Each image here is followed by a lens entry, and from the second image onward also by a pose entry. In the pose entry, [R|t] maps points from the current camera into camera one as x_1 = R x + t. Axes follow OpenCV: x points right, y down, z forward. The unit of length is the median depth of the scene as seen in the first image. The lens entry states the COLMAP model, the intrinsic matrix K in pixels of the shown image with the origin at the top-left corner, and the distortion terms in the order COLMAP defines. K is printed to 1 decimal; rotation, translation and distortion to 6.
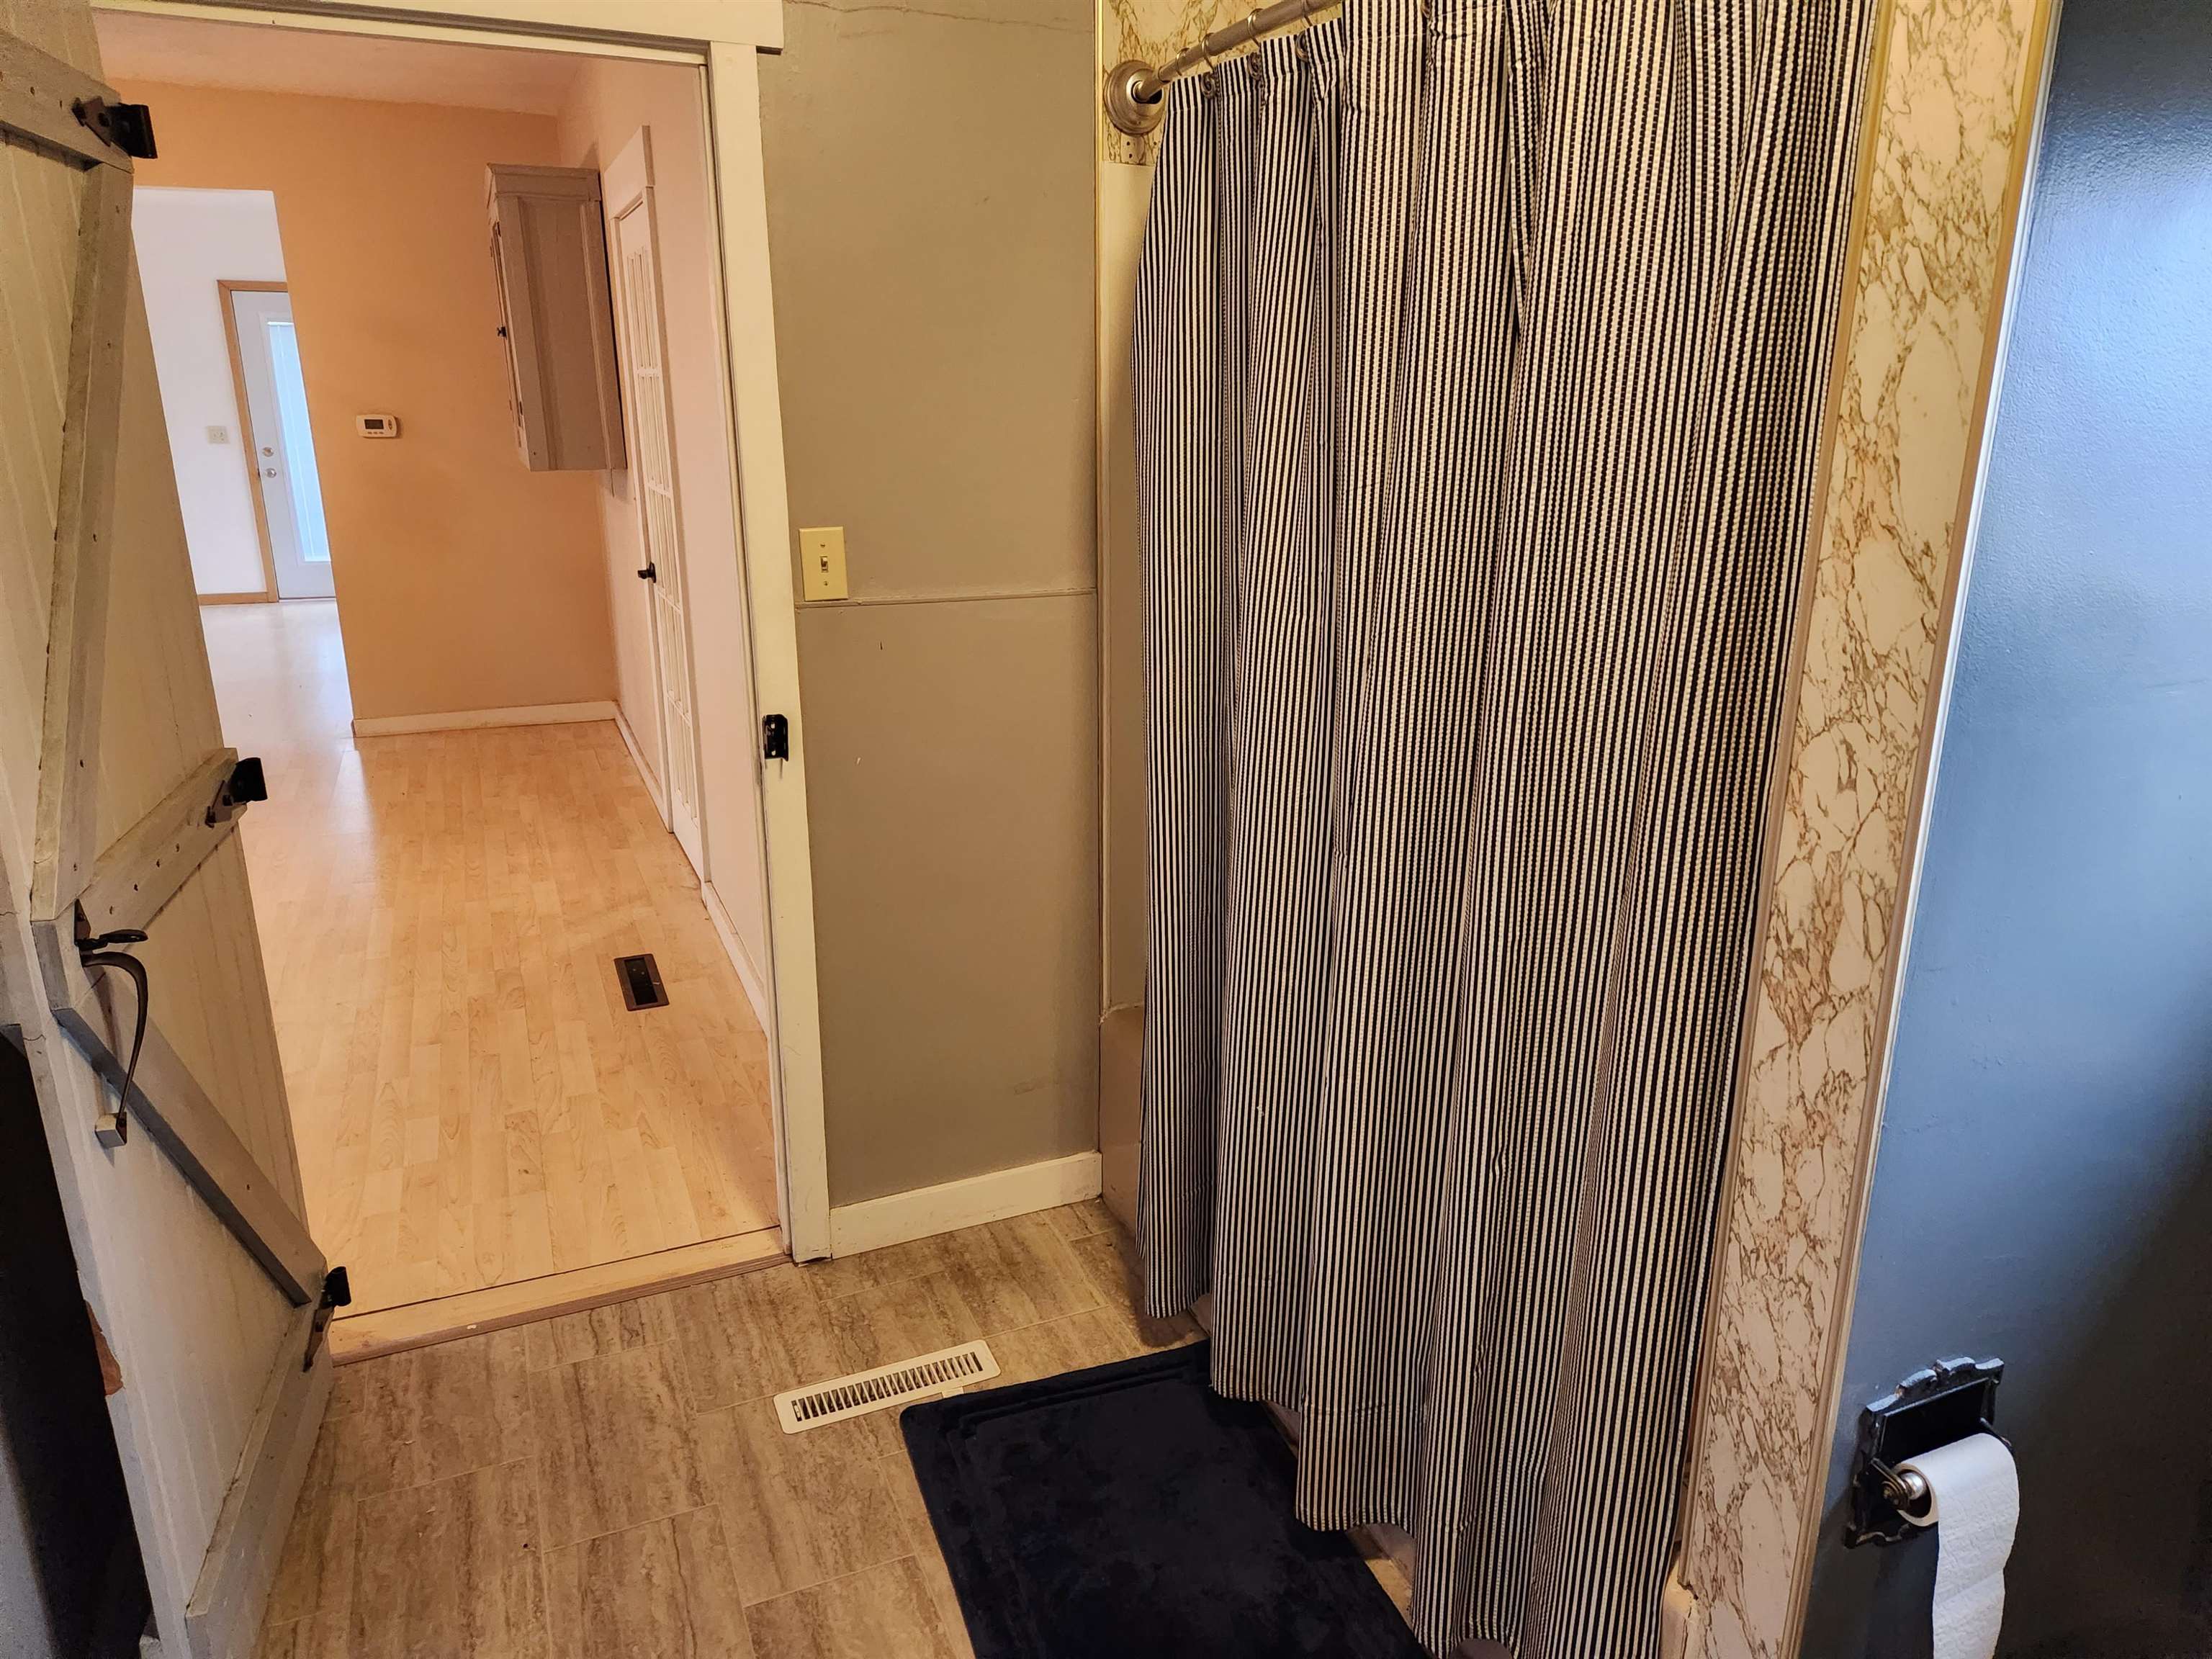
lens RADIAL K [[1477.8, 0, 1105.4], [0, 1477.8, 828.3], [0, 0, 1]] dist [0.076998, -0.068923]
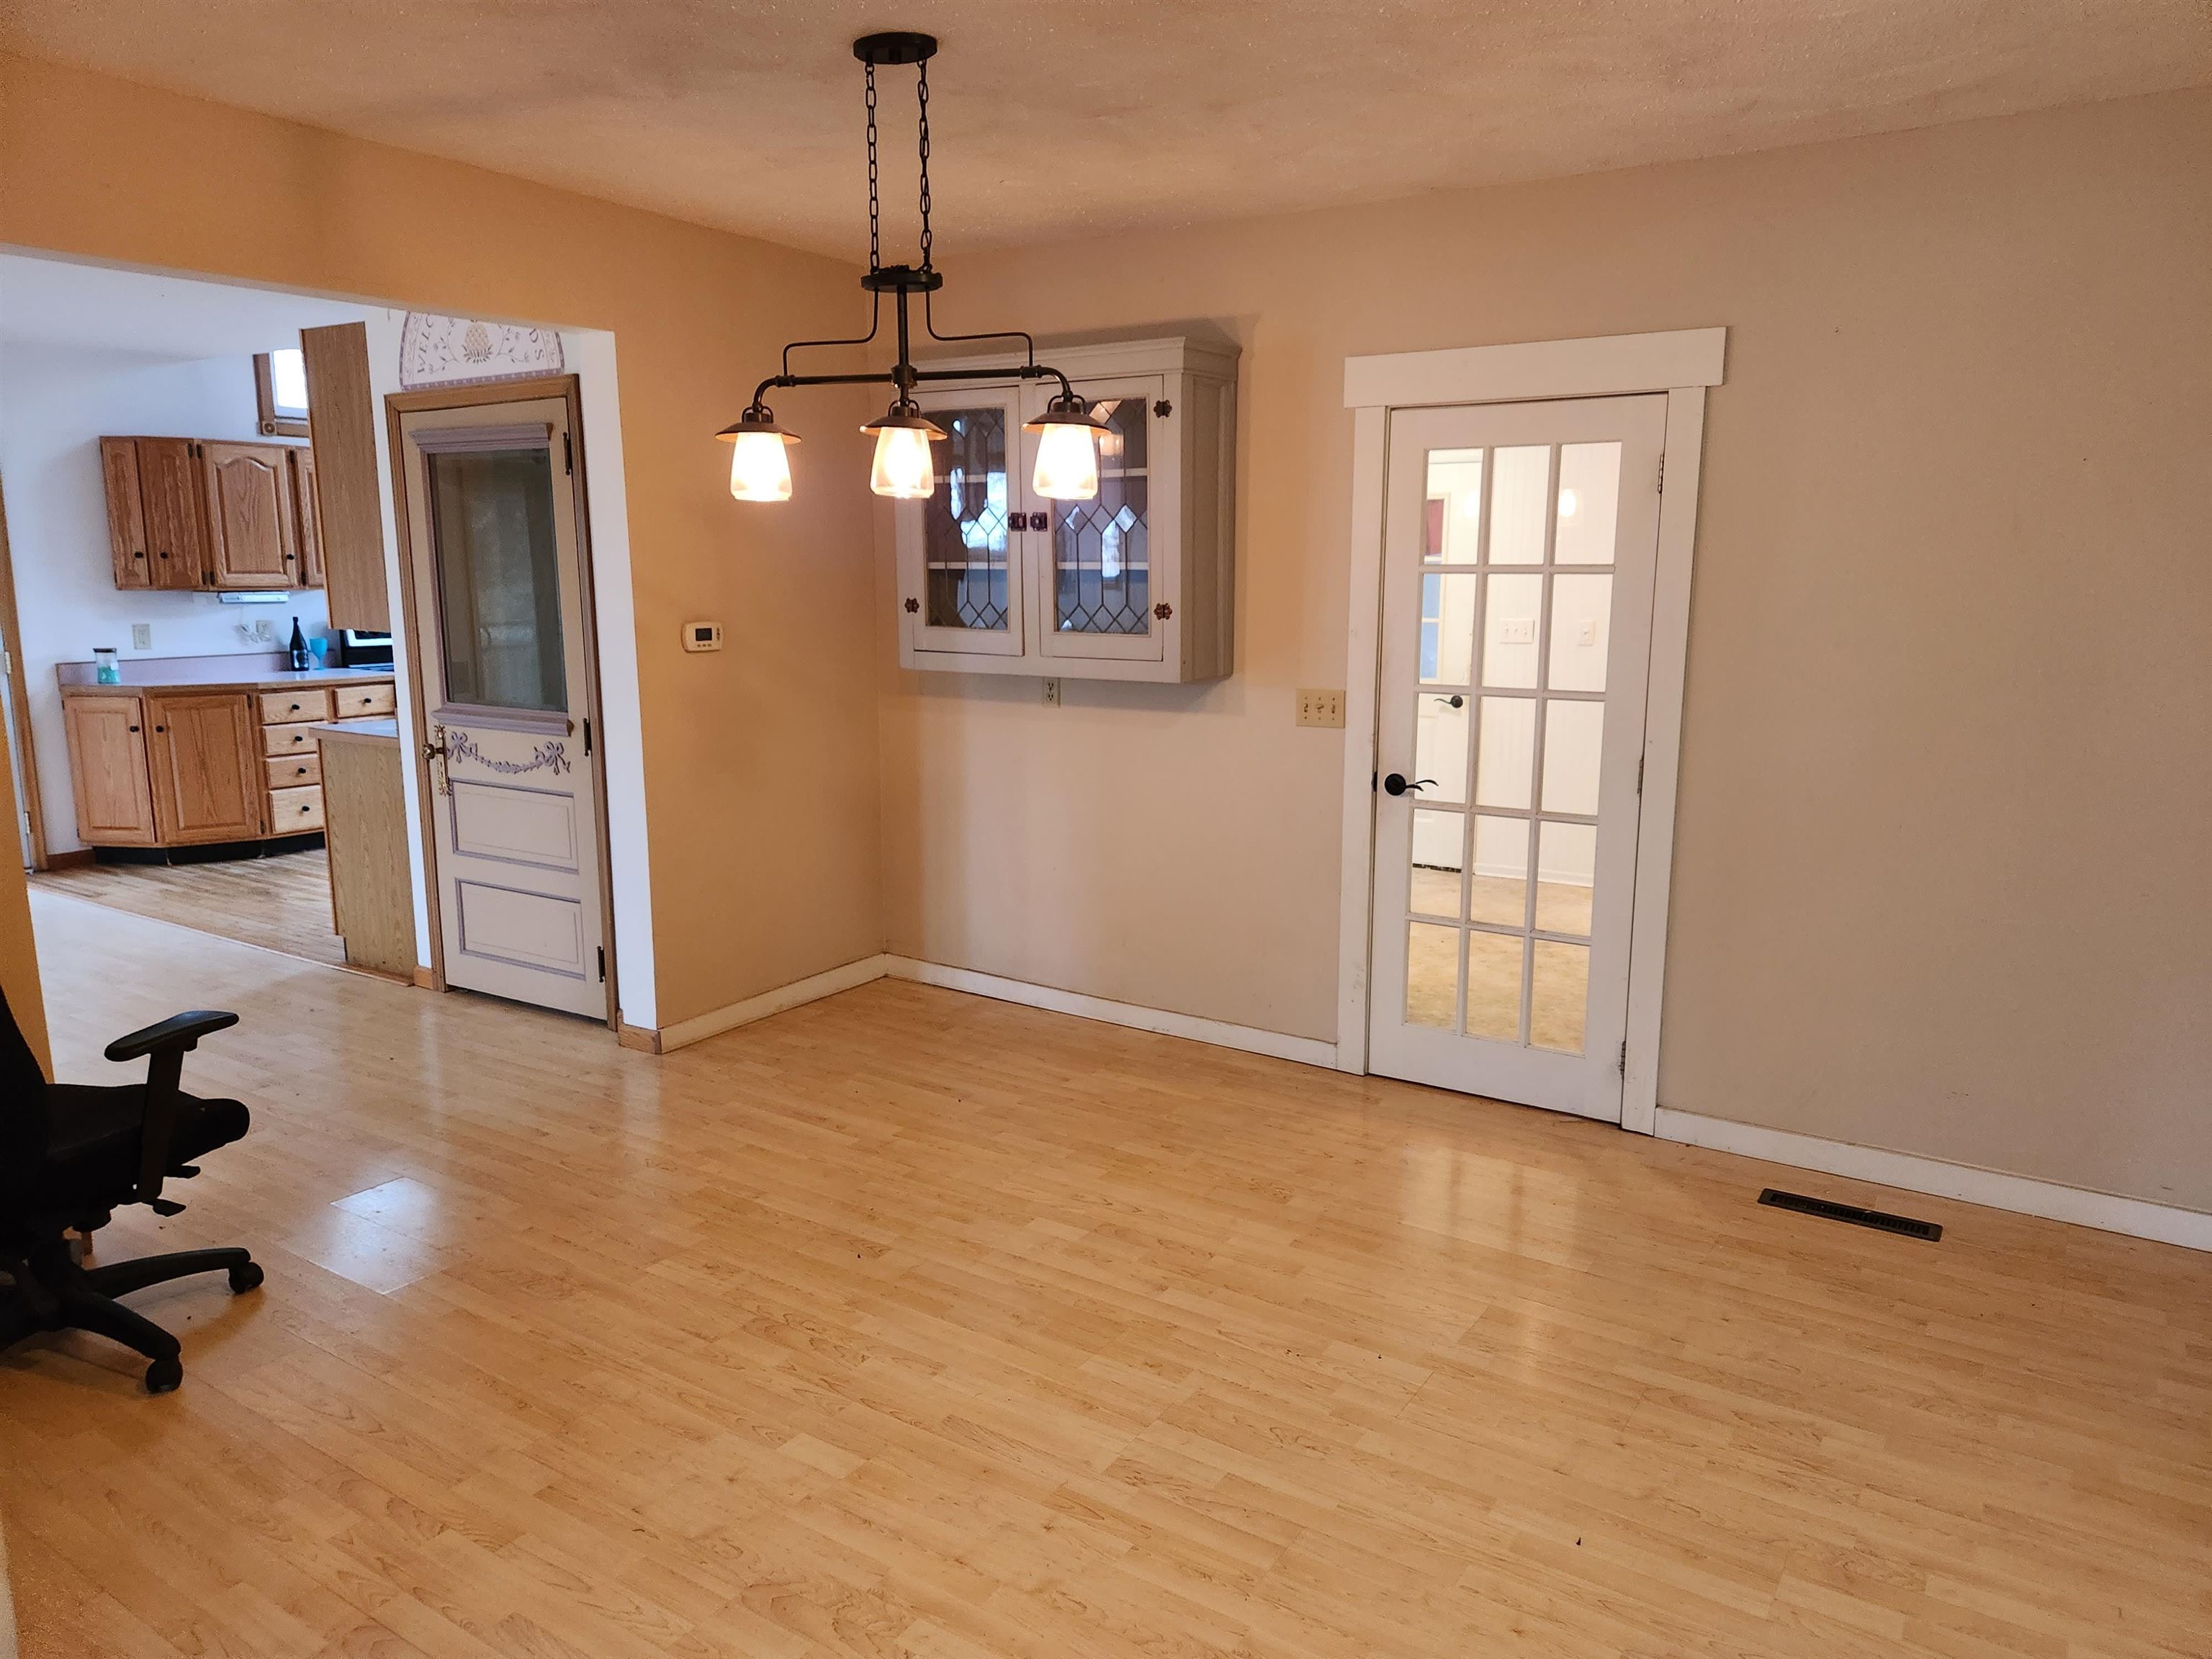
lens RADIAL K [[1477.8, 0, 1122.0], [0, 1477.8, 810.6], [0, 0, 1]] dist [0.076998, -0.068923]
pose [[0.827566, -0.094553, 0.553348, -0.877218], [0.161671, 0.984094, -0.073633, -0.109195], [-0.537584, 0.150396, 0.829689, 0.328562]]
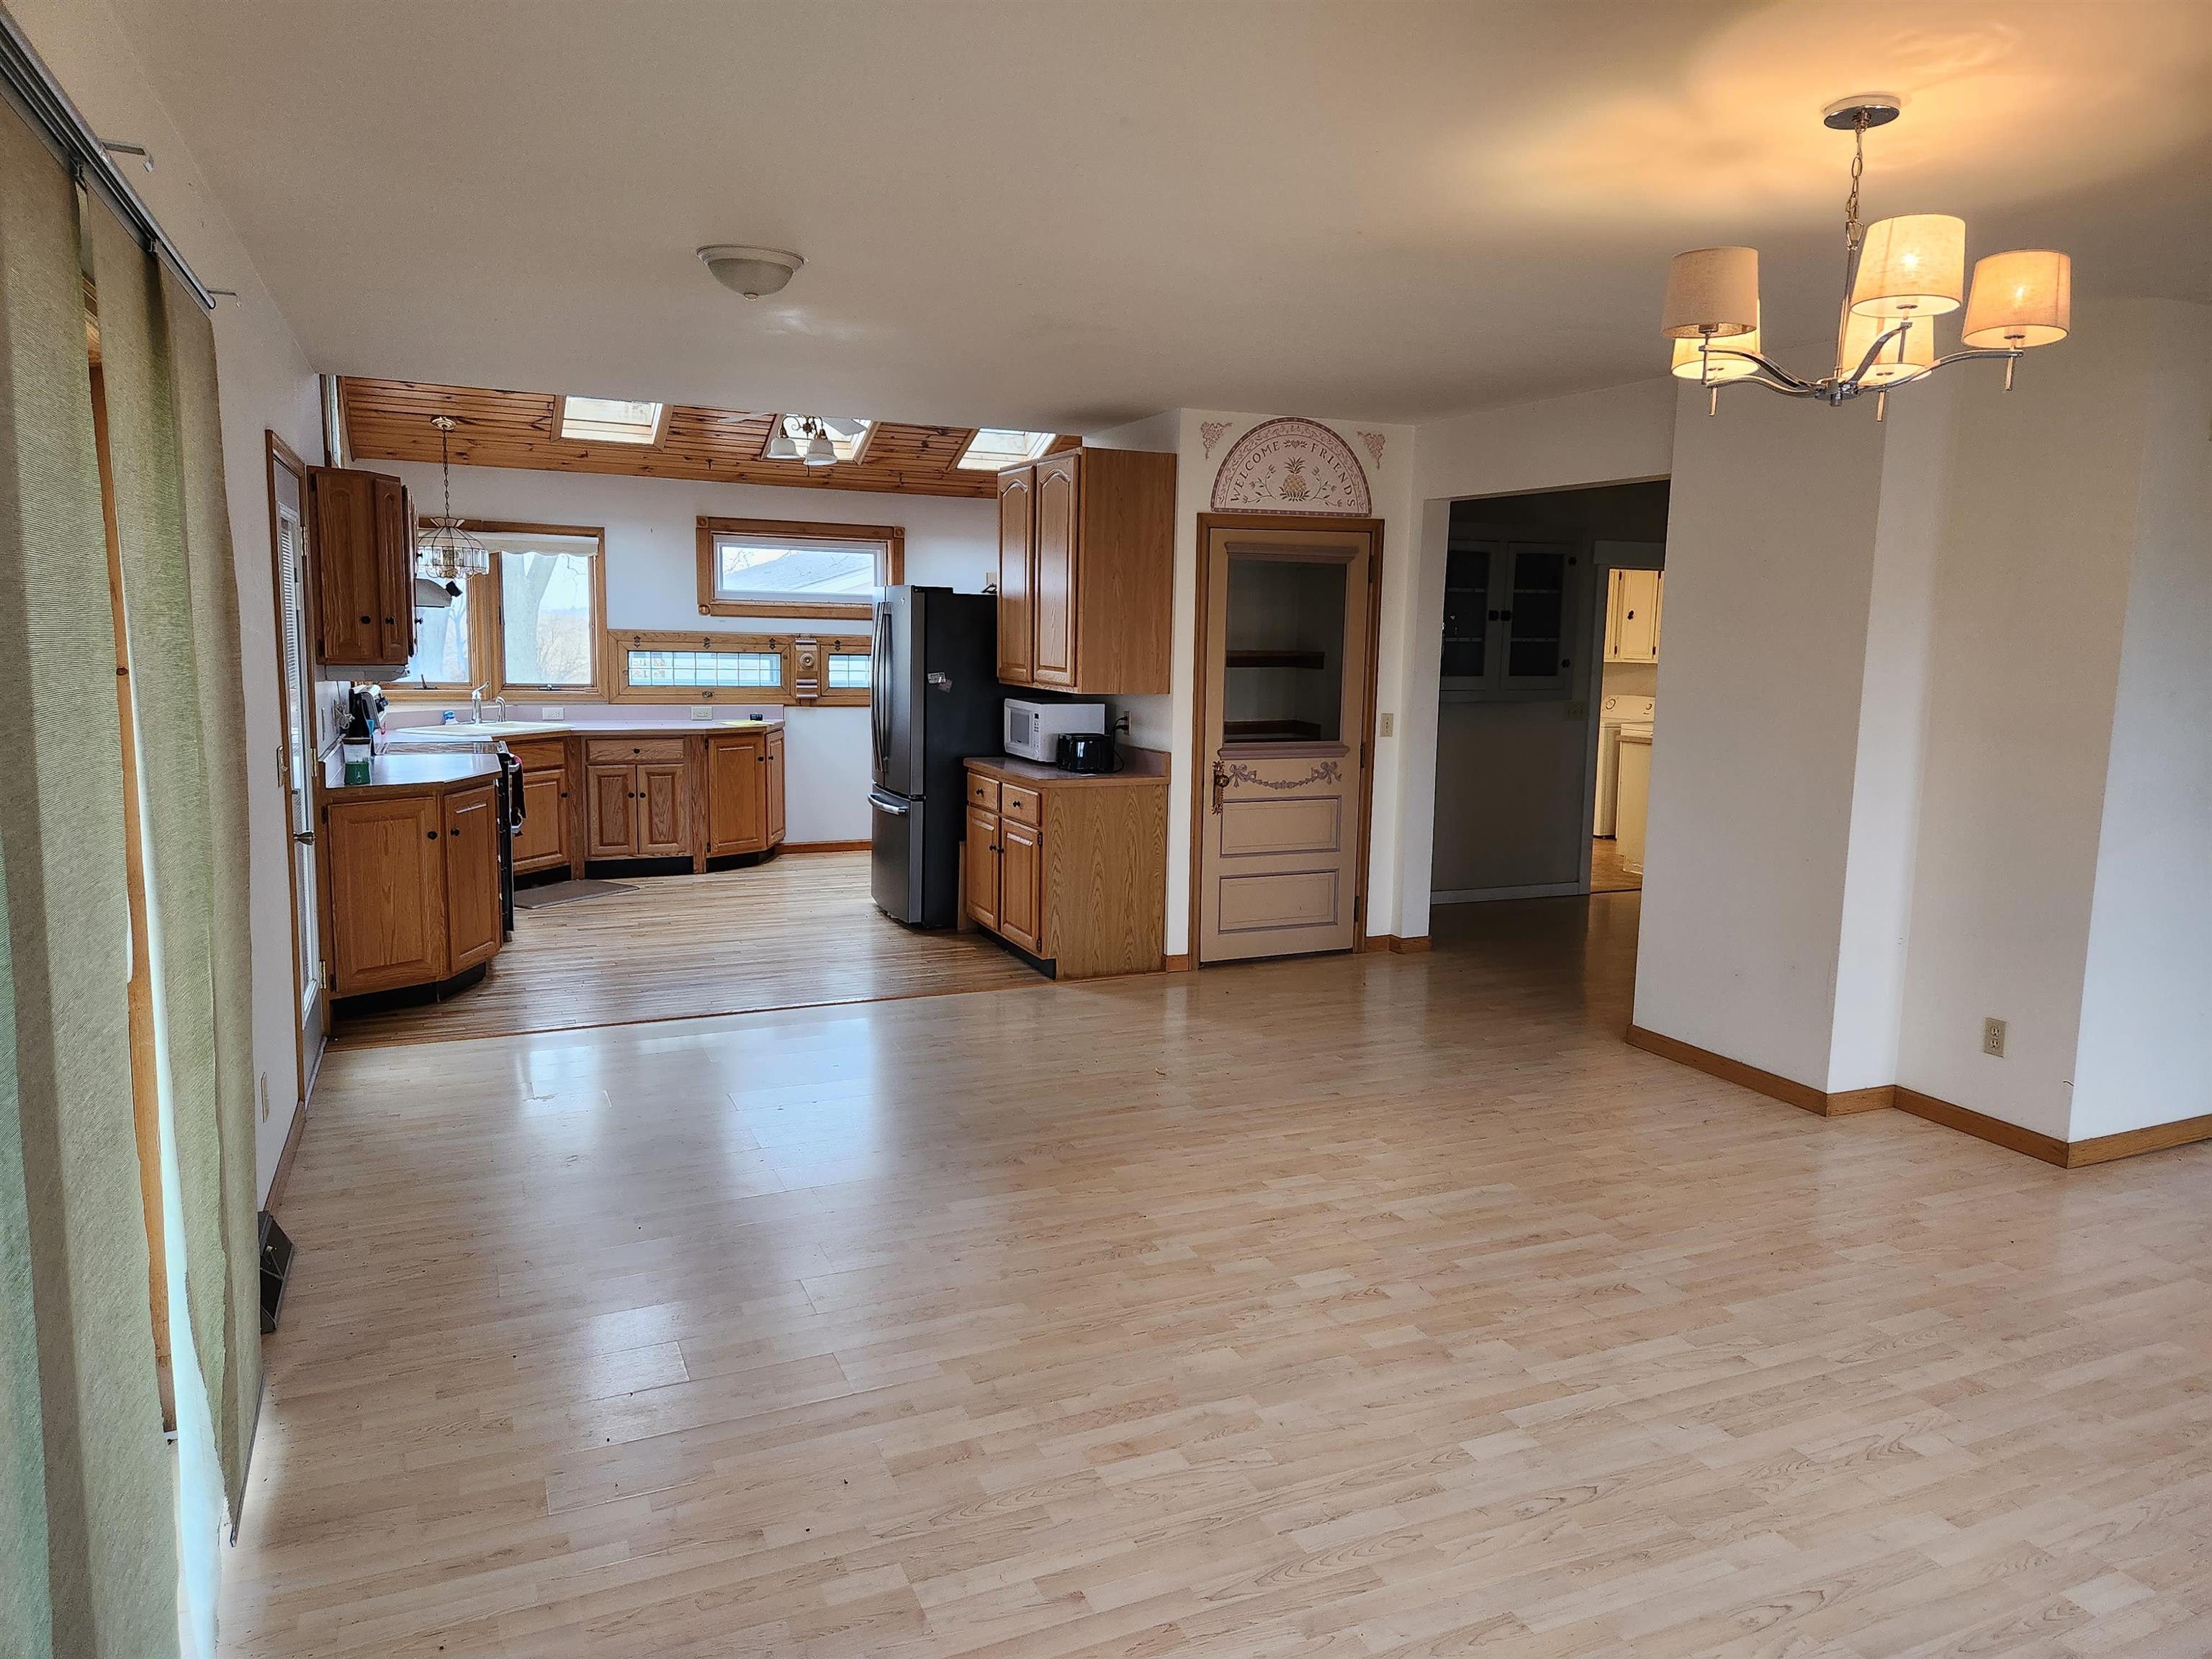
lens RADIAL K [[1477.8, 0, 1134.8], [0, 1477.8, 806.9], [0, 0, 1]] dist [0.076998, -0.068923]
pose [[-0.027748, -0.126448, 0.991585, -1.994615], [0.270852, 0.953908, 0.129223, -0.462862], [-0.962221, 0.272159, 0.007780, 1.466203]]
